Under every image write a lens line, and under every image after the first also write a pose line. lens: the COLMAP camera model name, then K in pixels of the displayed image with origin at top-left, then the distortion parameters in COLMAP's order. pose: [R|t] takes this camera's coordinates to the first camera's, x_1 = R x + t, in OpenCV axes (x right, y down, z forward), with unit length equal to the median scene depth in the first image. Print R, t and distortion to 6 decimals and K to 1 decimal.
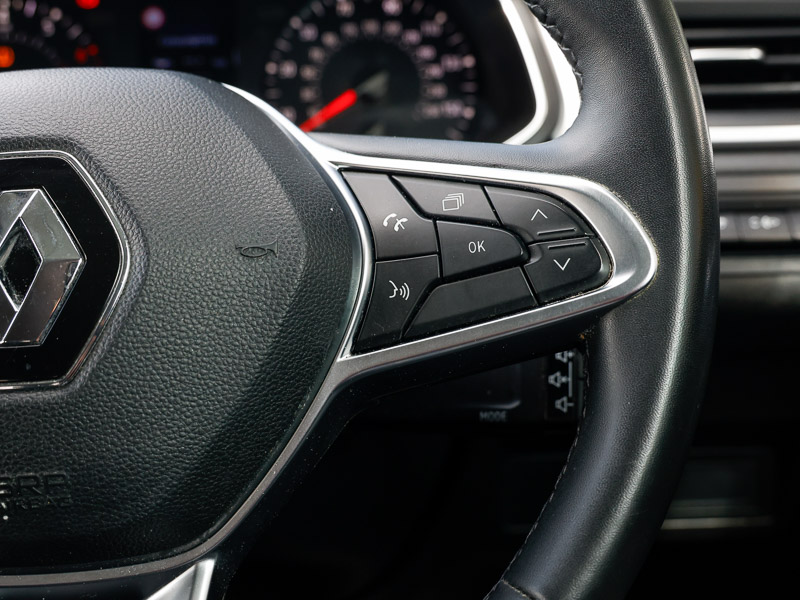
lens RADIAL K [[1321.5, 0, 400.0], [0, 1321.5, 300.0], [0, 0, 1]] dist [0.010542, 0.096464]
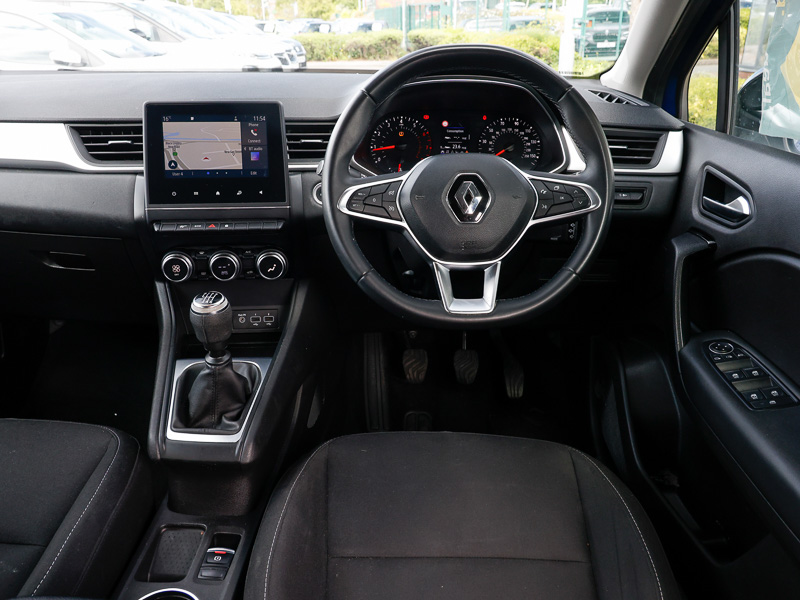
lens RADIAL K [[646.2, 0, 400.0], [0, 646.2, 300.0], [0, 0, 1]] dist [0.014599, 0.001602]
pose [[0.997795, 0.054840, -0.037374, -0.261636], [-0.049554, 0.990266, 0.130071, 0.029554], [0.044143, -0.127933, 0.990800, -0.858931]]
